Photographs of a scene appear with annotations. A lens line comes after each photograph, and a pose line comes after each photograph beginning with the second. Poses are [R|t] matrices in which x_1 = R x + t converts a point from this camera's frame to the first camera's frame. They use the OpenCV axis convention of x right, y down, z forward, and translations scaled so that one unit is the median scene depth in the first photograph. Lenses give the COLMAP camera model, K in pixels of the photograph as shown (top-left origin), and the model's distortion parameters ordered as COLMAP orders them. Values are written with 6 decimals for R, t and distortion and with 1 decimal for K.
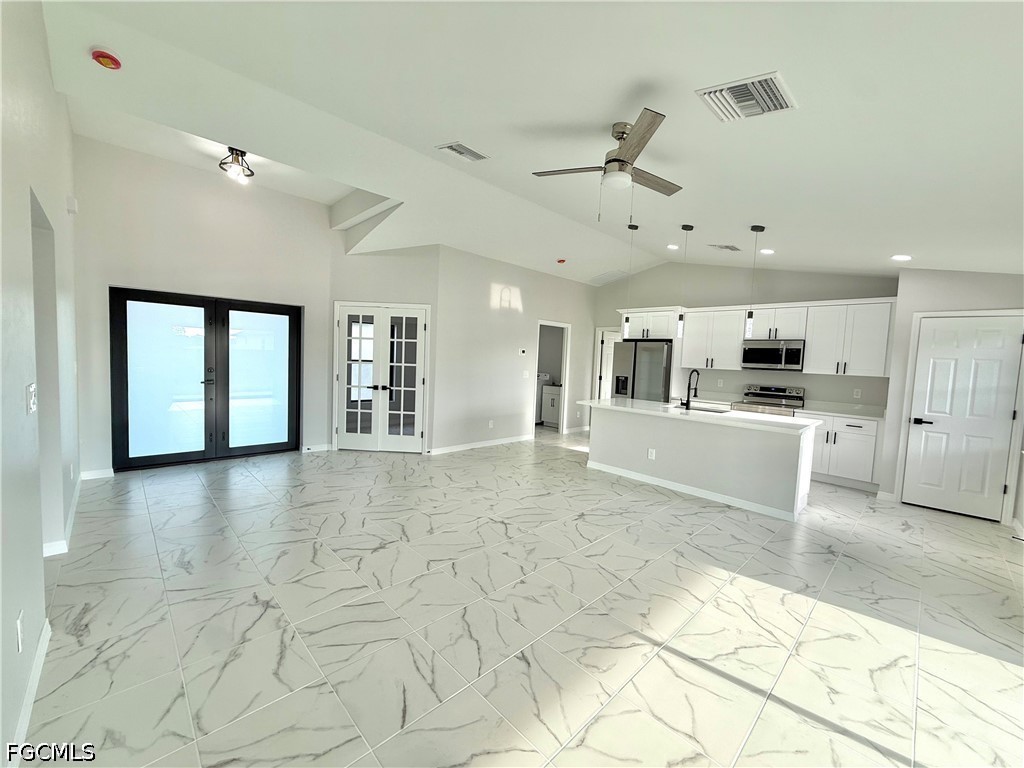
lens RADIAL K [[407.8, 0, 509.6], [0, 407.8, 383.4], [0, 0, 1]] dist [-0.000172, -0.000177]
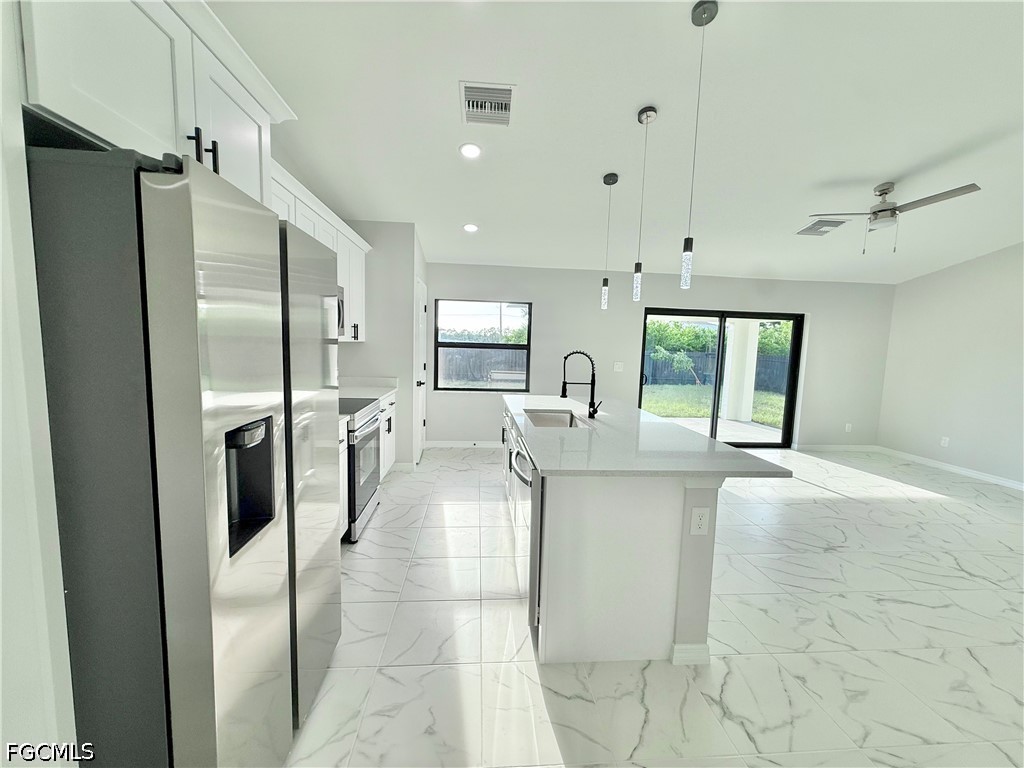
lens RADIAL K [[407.8, 0, 509.6], [0, 407.8, 383.4], [0, 0, 1]] dist [-0.000172, -0.000177]
pose [[-0.768906, -0.129364, 0.626138, 0.126769], [-0.023720, 0.984414, 0.174257, -0.071836], [-0.638922, 0.119135, -0.759990, 1.239431]]
